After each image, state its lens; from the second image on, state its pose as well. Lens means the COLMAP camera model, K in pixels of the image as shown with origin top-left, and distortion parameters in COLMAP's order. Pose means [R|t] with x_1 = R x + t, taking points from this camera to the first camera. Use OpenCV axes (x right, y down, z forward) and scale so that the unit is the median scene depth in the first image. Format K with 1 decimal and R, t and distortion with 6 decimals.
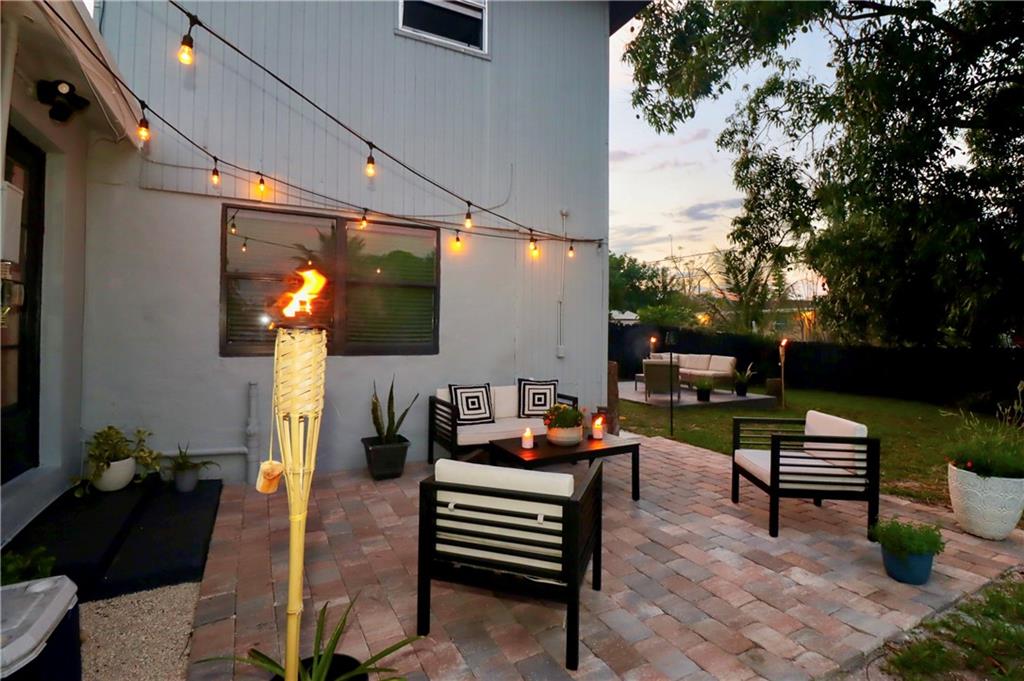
lens RADIAL K [[471.0, 0, 516.1], [0, 471.0, 322.3], [0, 0, 1]] dist [0.001442, -0.014370]
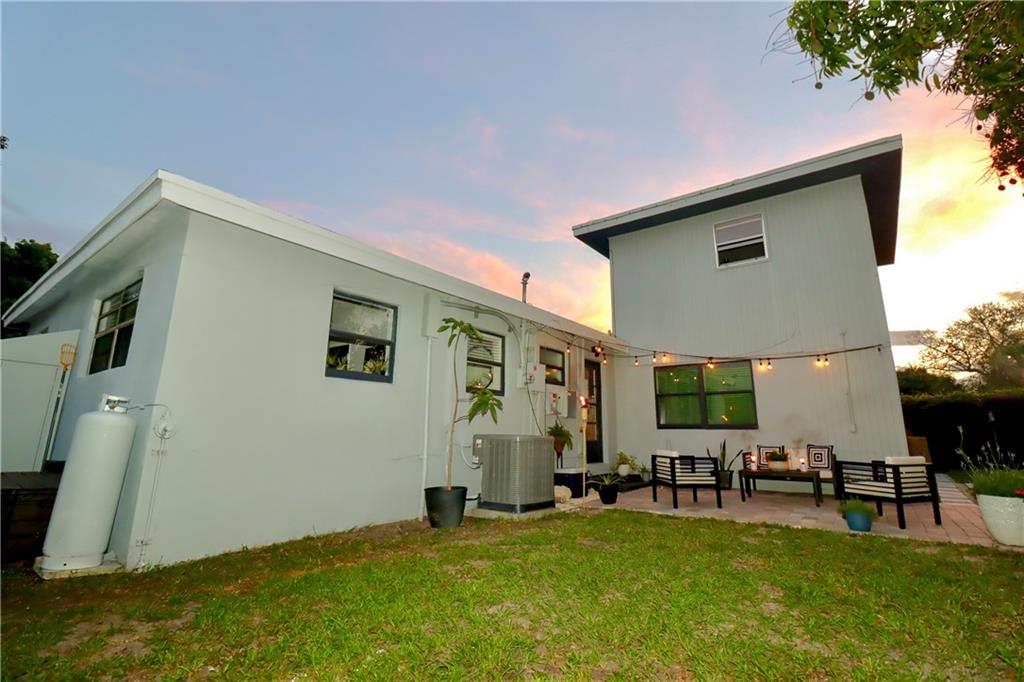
lens RADIAL K [[471.0, 0, 516.1], [0, 471.0, 322.8], [0, 0, 1]] dist [0.001442, -0.014370]
pose [[0.465257, -0.220766, -0.857204, 1.038268], [0.010856, 0.969750, -0.243860, 0.098644], [0.885109, 0.104152, 0.453579, -0.676407]]
